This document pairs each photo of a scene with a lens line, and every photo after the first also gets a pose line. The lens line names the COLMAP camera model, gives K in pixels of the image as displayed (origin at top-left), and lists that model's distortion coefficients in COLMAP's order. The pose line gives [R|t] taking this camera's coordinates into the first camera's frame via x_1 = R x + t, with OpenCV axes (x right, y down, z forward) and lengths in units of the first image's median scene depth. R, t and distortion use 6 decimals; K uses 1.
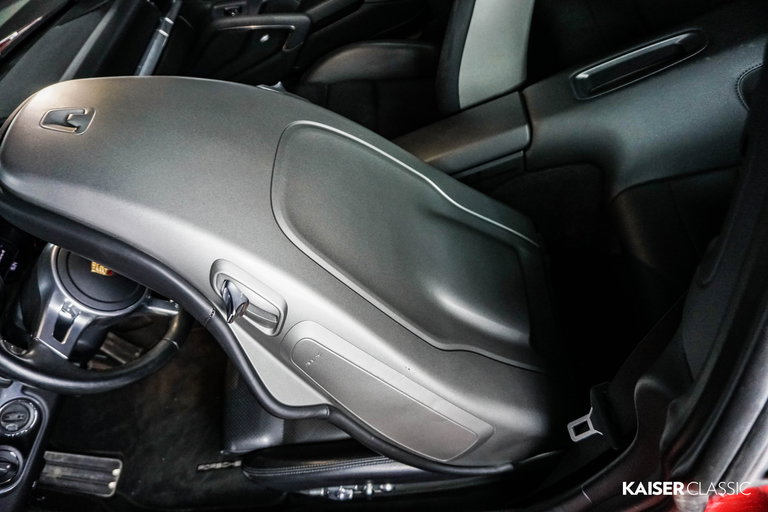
lens RADIAL K [[518.1, 0, 384.0], [0, 518.1, 256.0], [0, 0, 1]] dist [-0.050260, 0.044853]
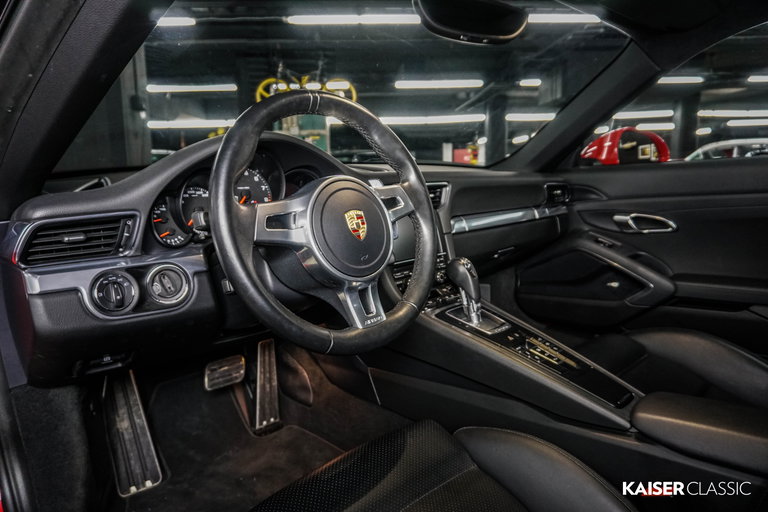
lens RADIAL K [[518.1, 0, 384.0], [0, 518.1, 256.0], [0, 0, 1]] dist [-0.050260, 0.044853]
pose [[0.644281, 0.497877, -0.580535, 0.020088], [-0.739403, 0.599456, -0.306490, 0.168794], [0.195411, 0.626715, 0.754350, 0.211948]]
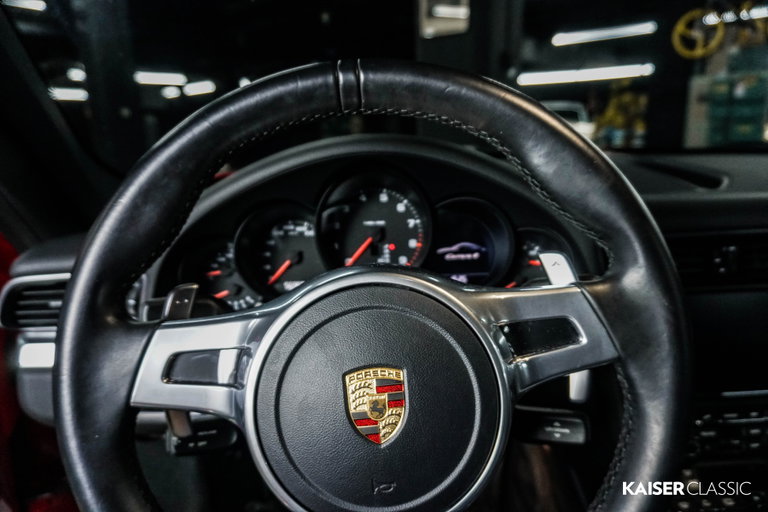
lens RADIAL K [[516.4, 0, 384.0], [0, 516.4, 256.0], [0, 0, 1]] dist [-0.008883, 0.002961]
pose [[0.031337, 0.610098, -0.791706, -0.184957], [-0.807223, 0.482550, 0.339907, -0.086752], [0.589414, 0.628432, 0.507606, 0.435887]]
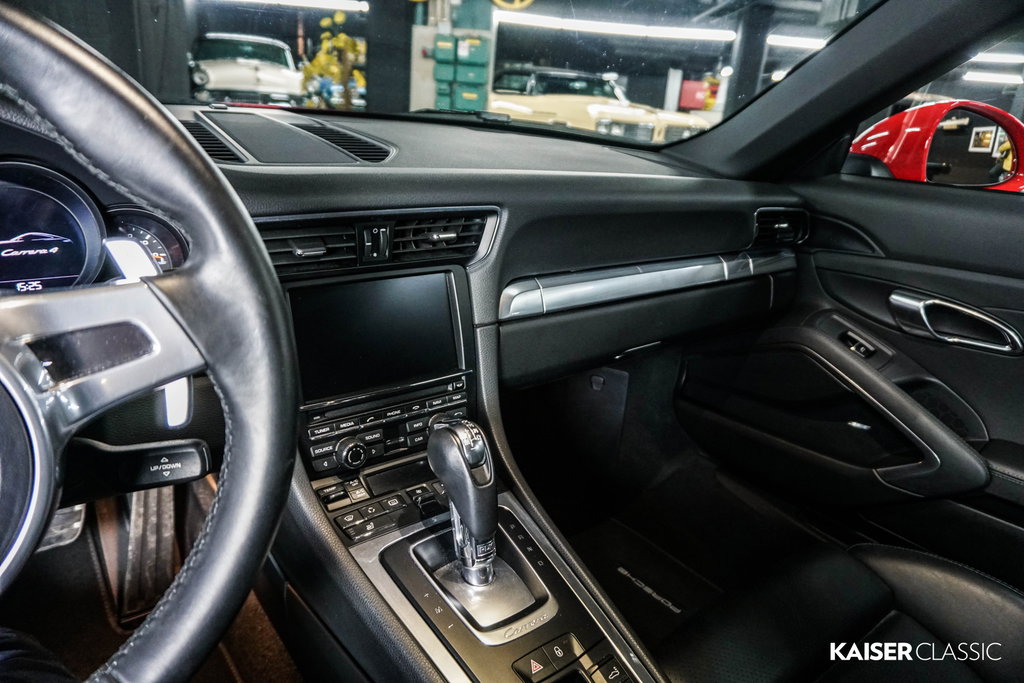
lens RADIAL K [[688.6, 0, 512.0], [0, 688.6, 341.5], [0, 0, 1]] dist [-0.008883, 0.002961]
pose [[0.530749, 0.671269, -0.517401, -0.151476], [-0.827832, 0.541451, -0.146717, -0.130752], [0.181660, 0.506191, 0.843072, 0.445047]]
